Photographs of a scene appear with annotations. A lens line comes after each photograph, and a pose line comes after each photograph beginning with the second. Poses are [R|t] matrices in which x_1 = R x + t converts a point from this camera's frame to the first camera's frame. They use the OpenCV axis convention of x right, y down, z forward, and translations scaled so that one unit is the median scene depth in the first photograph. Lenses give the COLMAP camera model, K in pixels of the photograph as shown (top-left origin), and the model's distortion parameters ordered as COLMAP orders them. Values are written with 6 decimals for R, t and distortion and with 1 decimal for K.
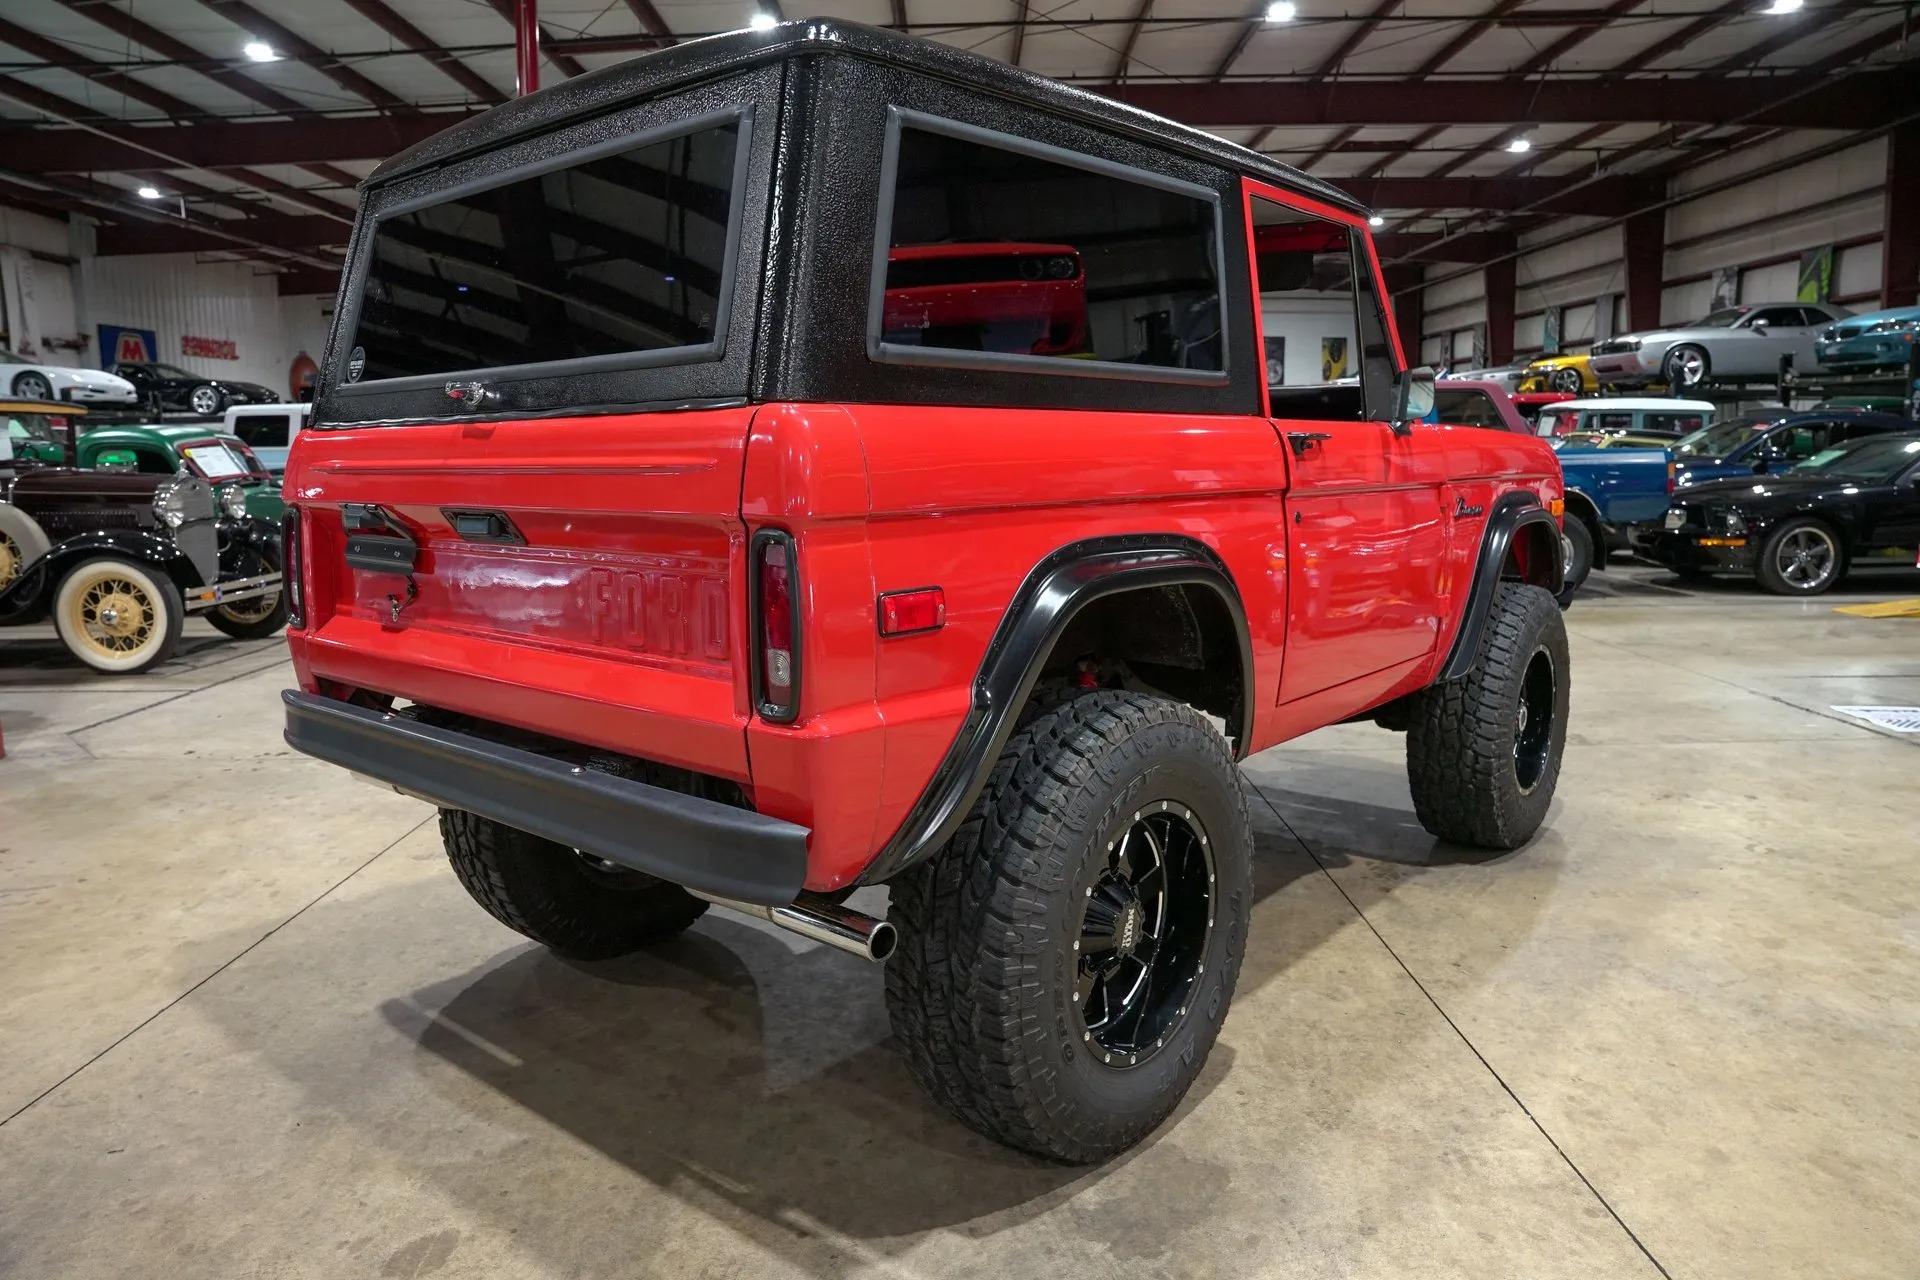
lens RADIAL K [[1317.6, 0, 961.7], [0, 1317.6, 642.7], [0, 0, 1]] dist [-0.136215, 0.104345]
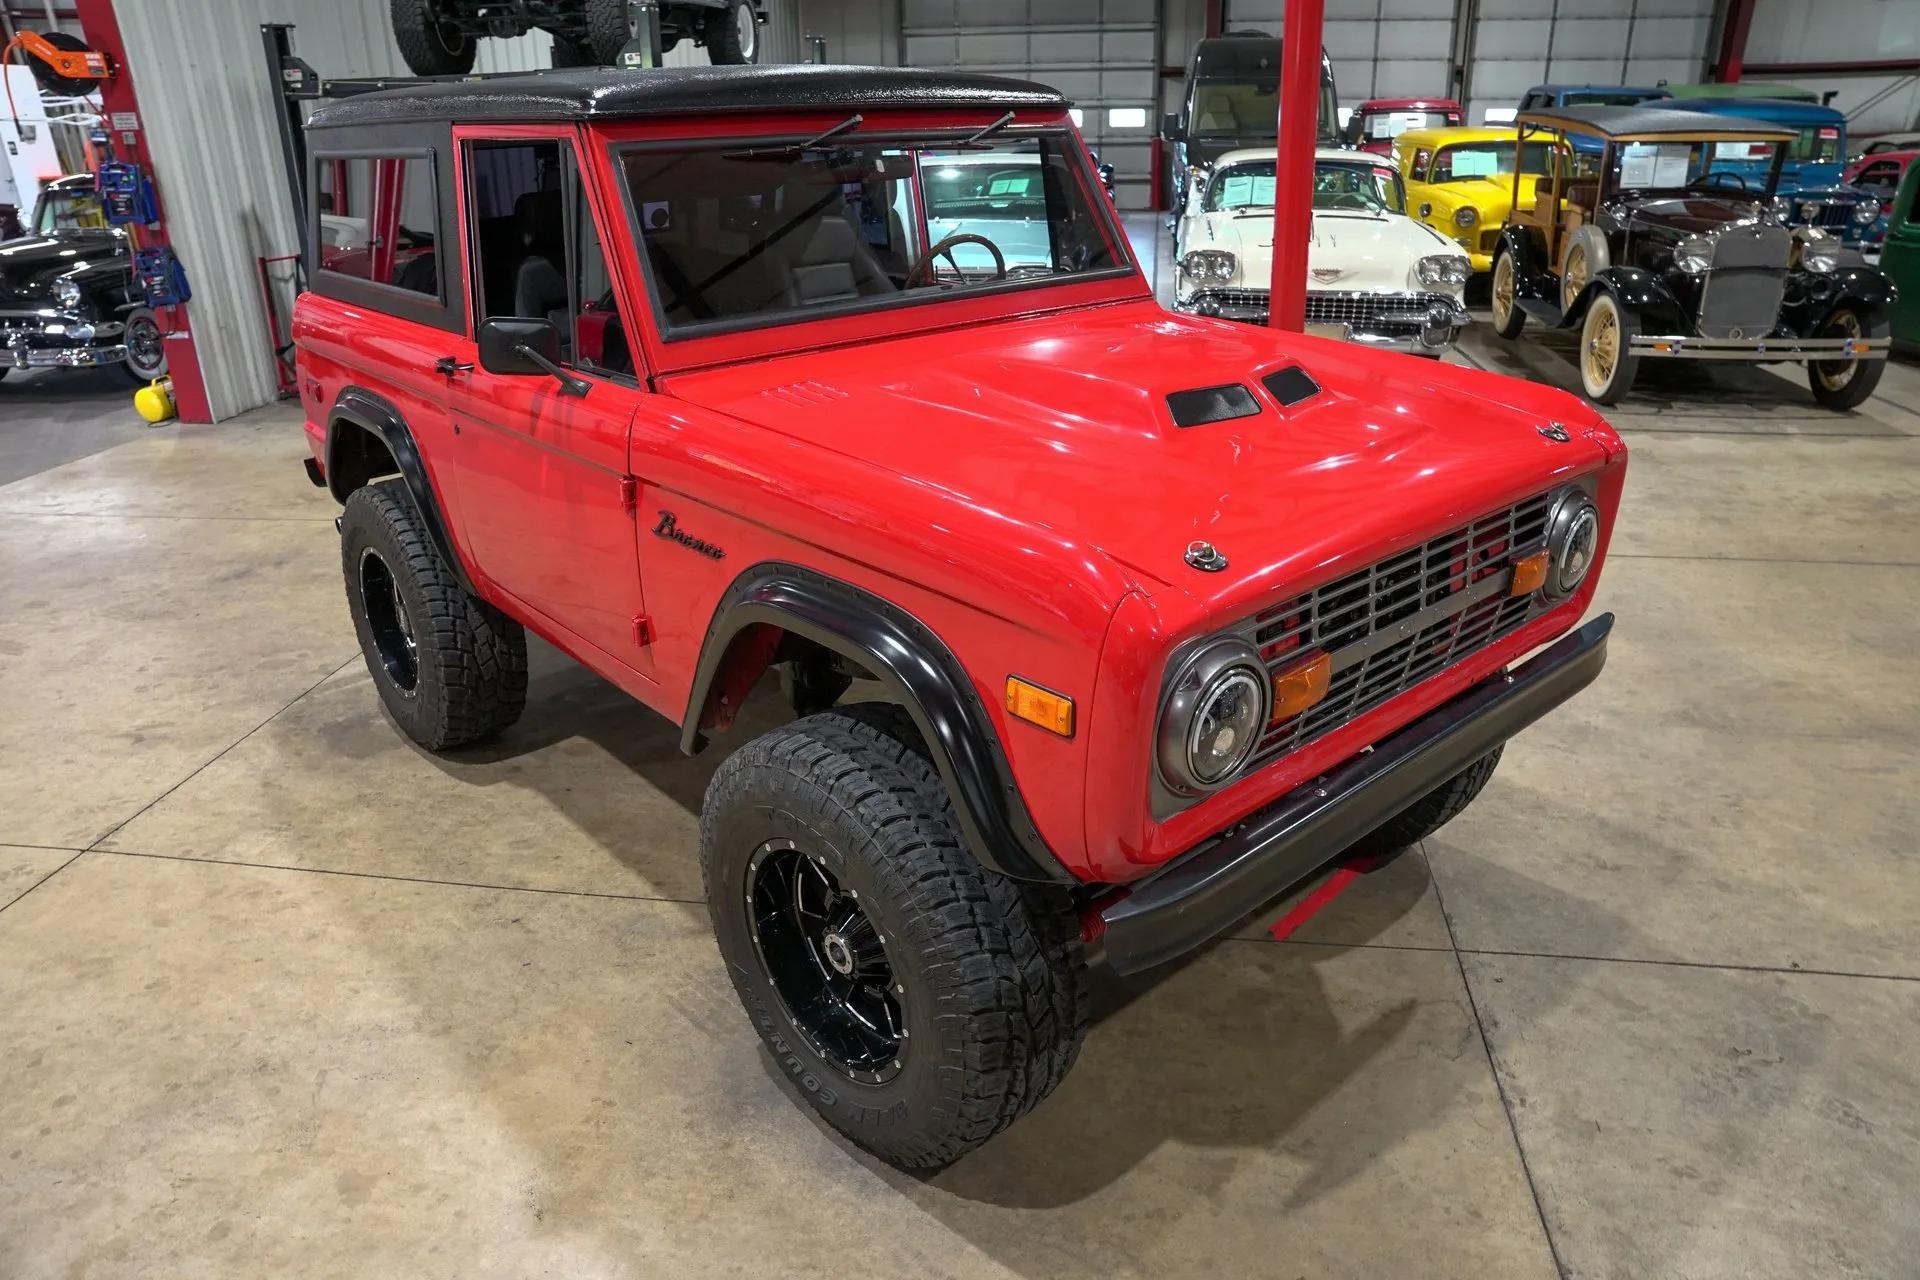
lens RADIAL K [[1317.6, 0, 960.9], [0, 1317.6, 641.7], [0, 0, 1]] dist [-0.136215, 0.104345]
pose [[-0.145669, 0.394644, -0.907214, 0.981622], [-0.129029, 0.901584, 0.412913, -0.342781], [0.980883, 0.177205, -0.080413, 1.168540]]
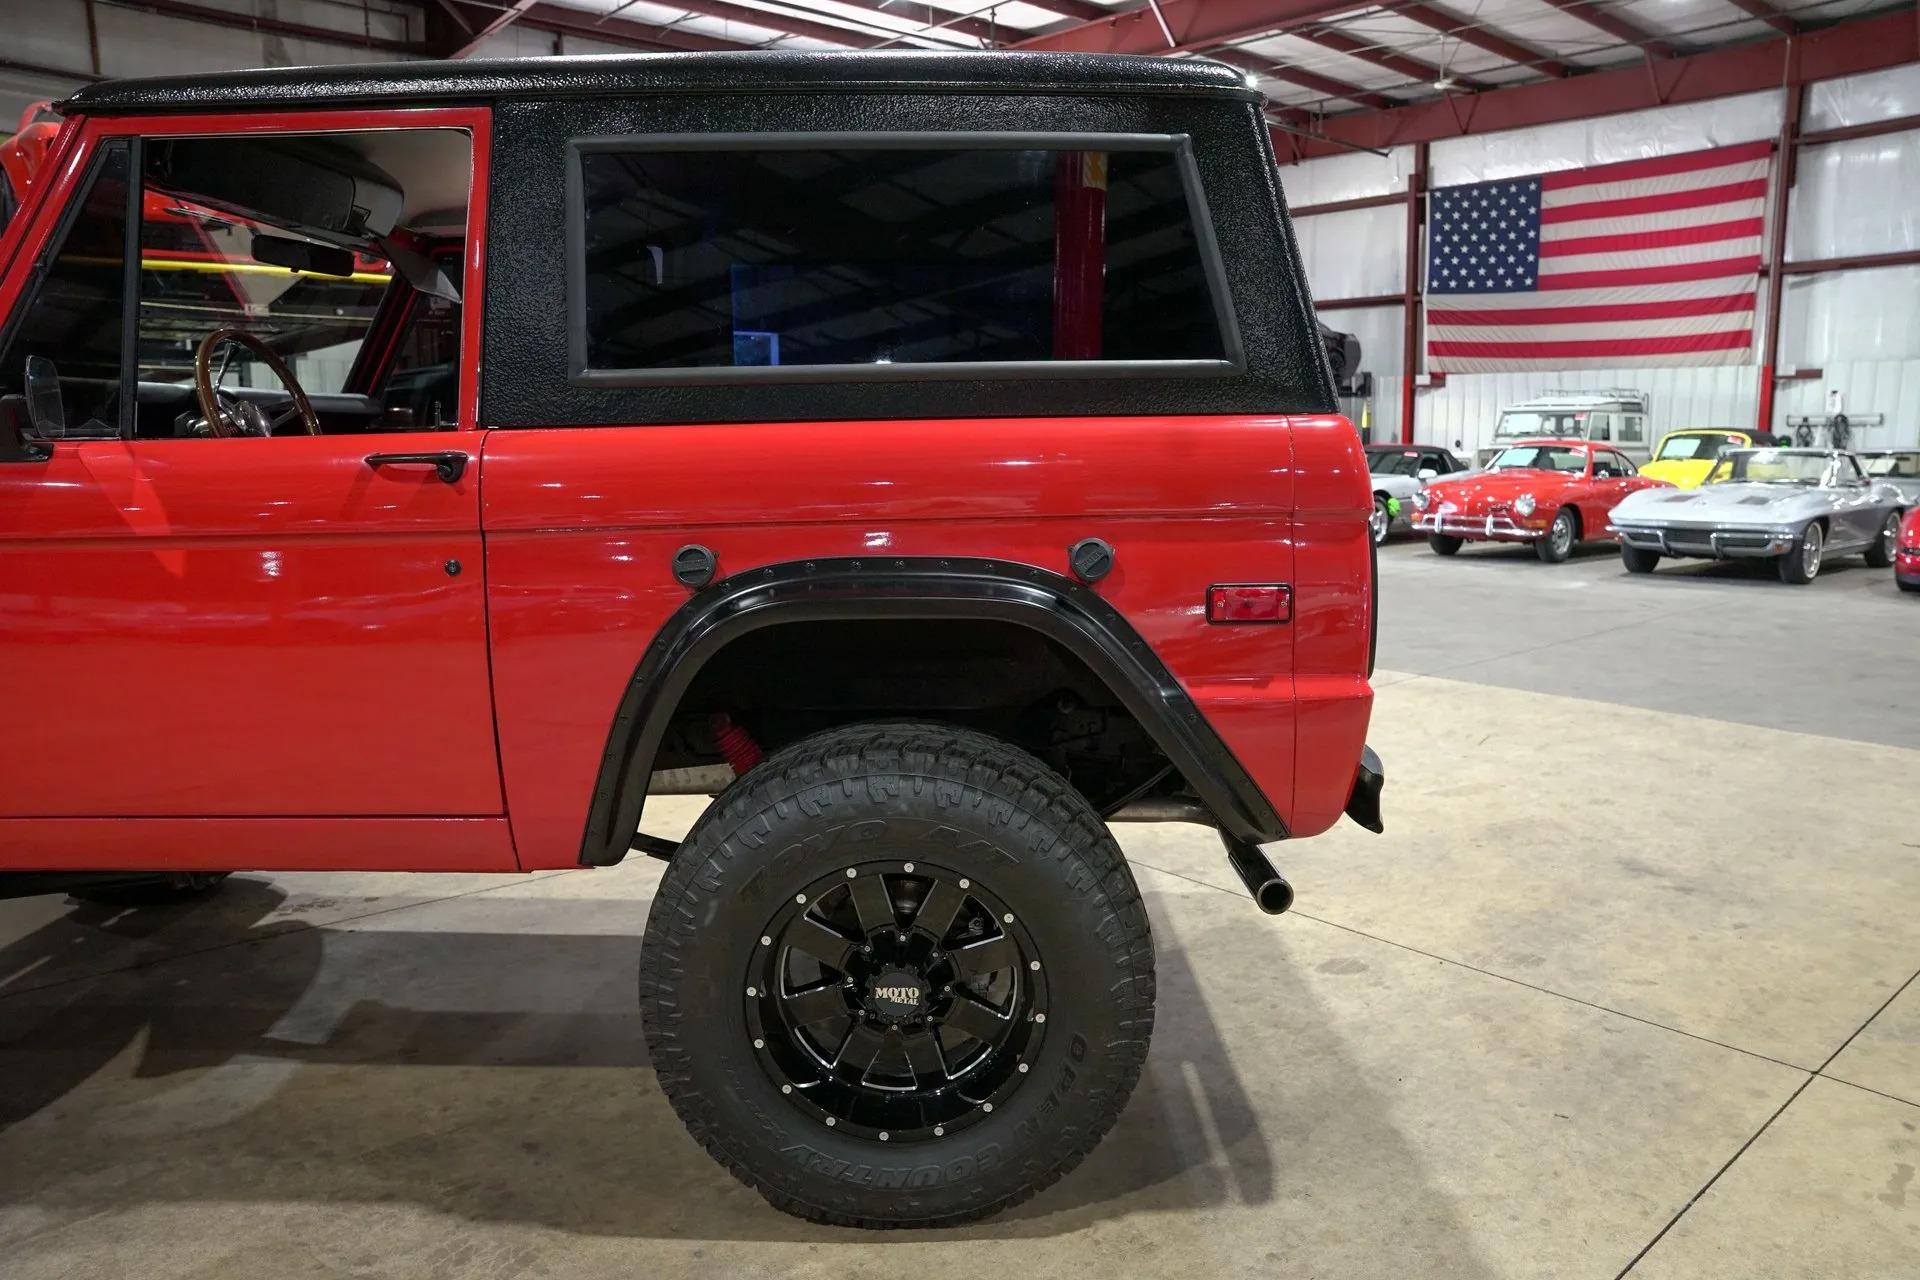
lens RADIAL K [[1317.6, 0, 959.5], [0, 1317.6, 635.8], [0, 0, 1]] dist [-0.136215, 0.104345]
pose [[-0.648391, -0.102776, 0.754338, -0.691889], [0.126088, 0.962664, 0.239540, -0.185208], [-0.750793, 0.250429, -0.611224, 1.204492]]
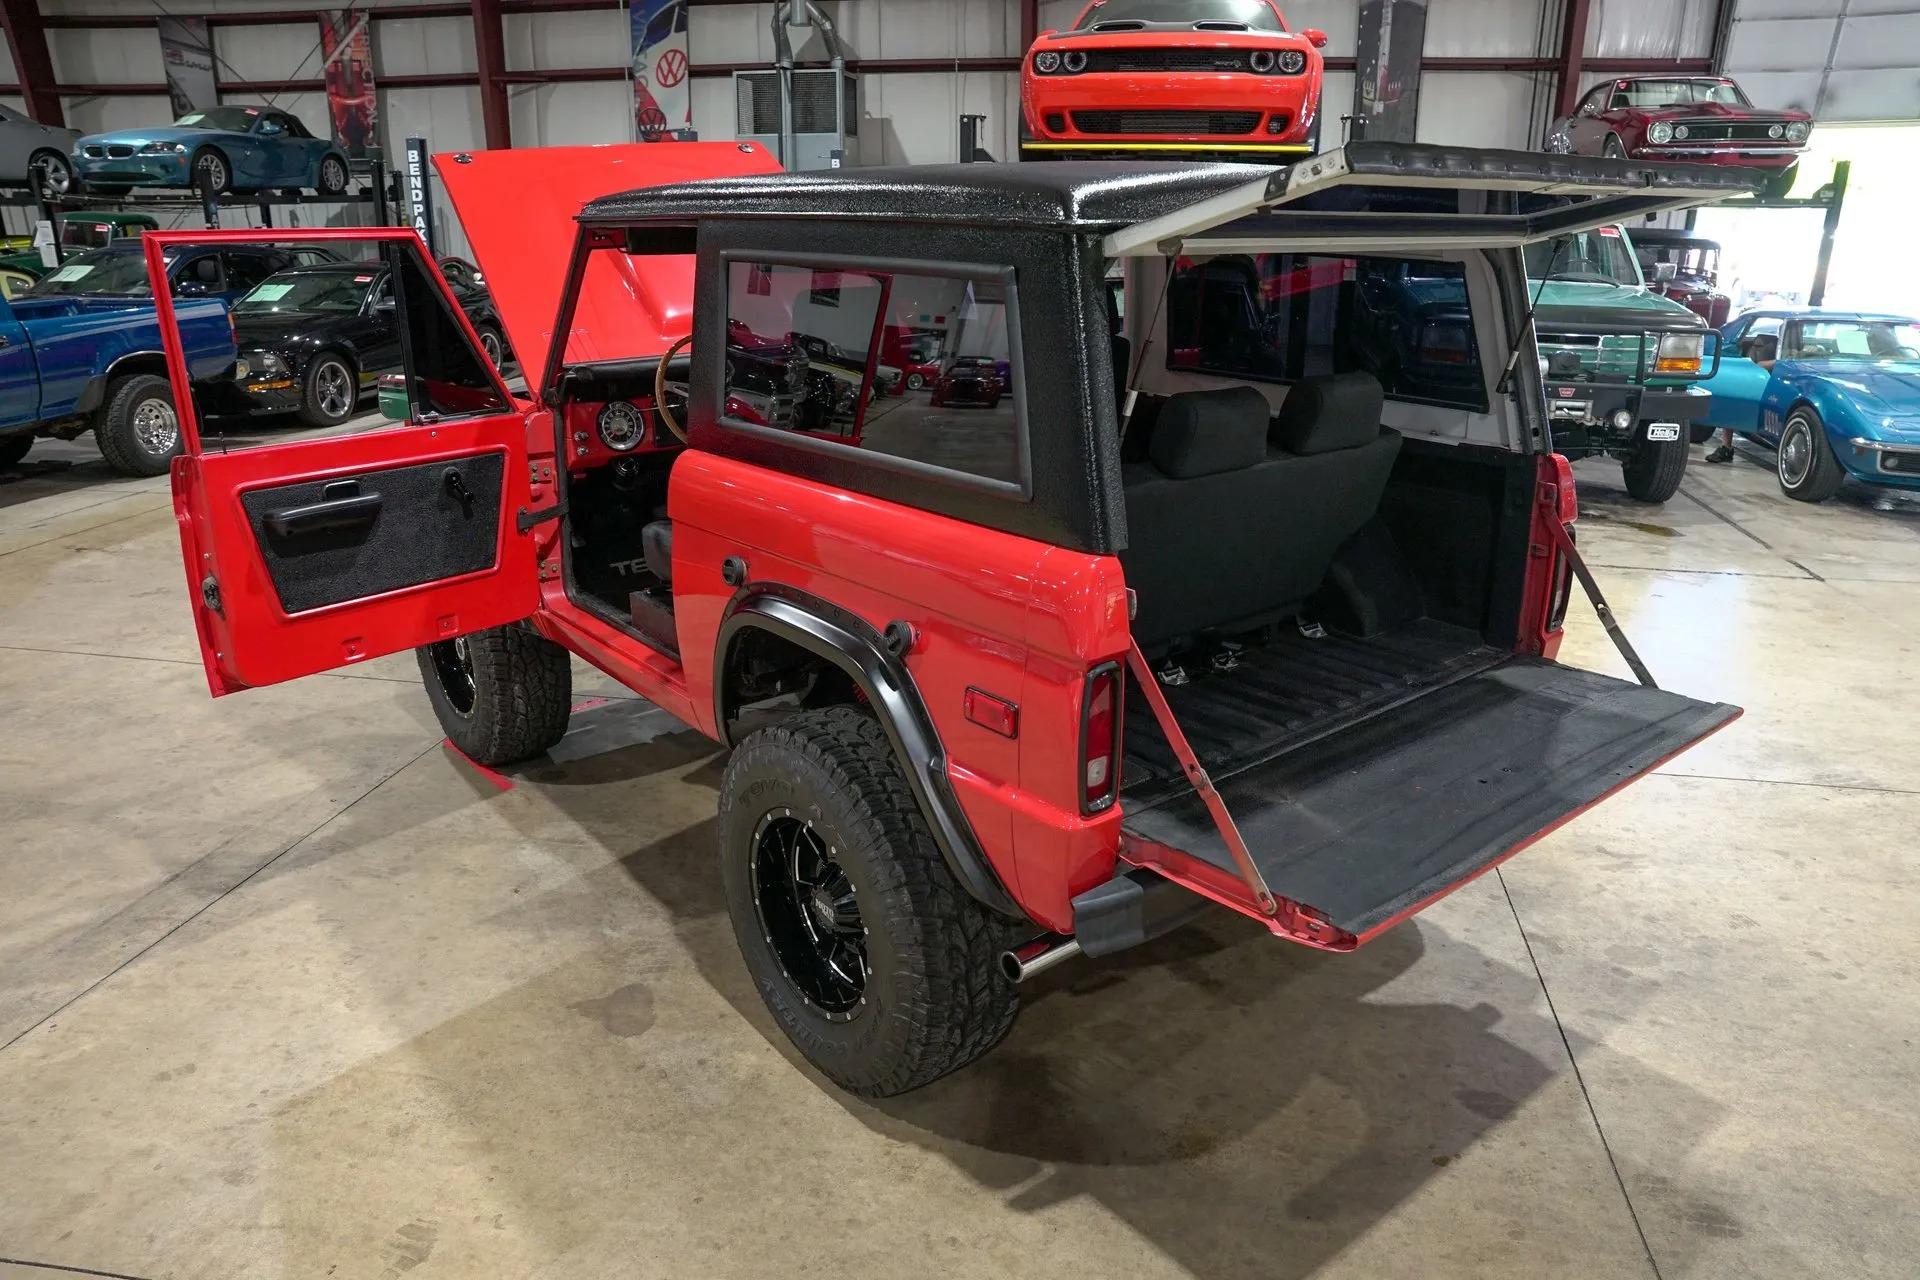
lens RADIAL K [[1317.6, 0, 964.3], [0, 1317.6, 638.7], [0, 0, 1]] dist [-0.136215, 0.104345]
pose [[0.189043, -0.303508, 0.933887, -0.910458], [0.145395, 0.949204, 0.279054, -0.252616], [-0.971145, 0.083029, 0.223569, 0.654240]]
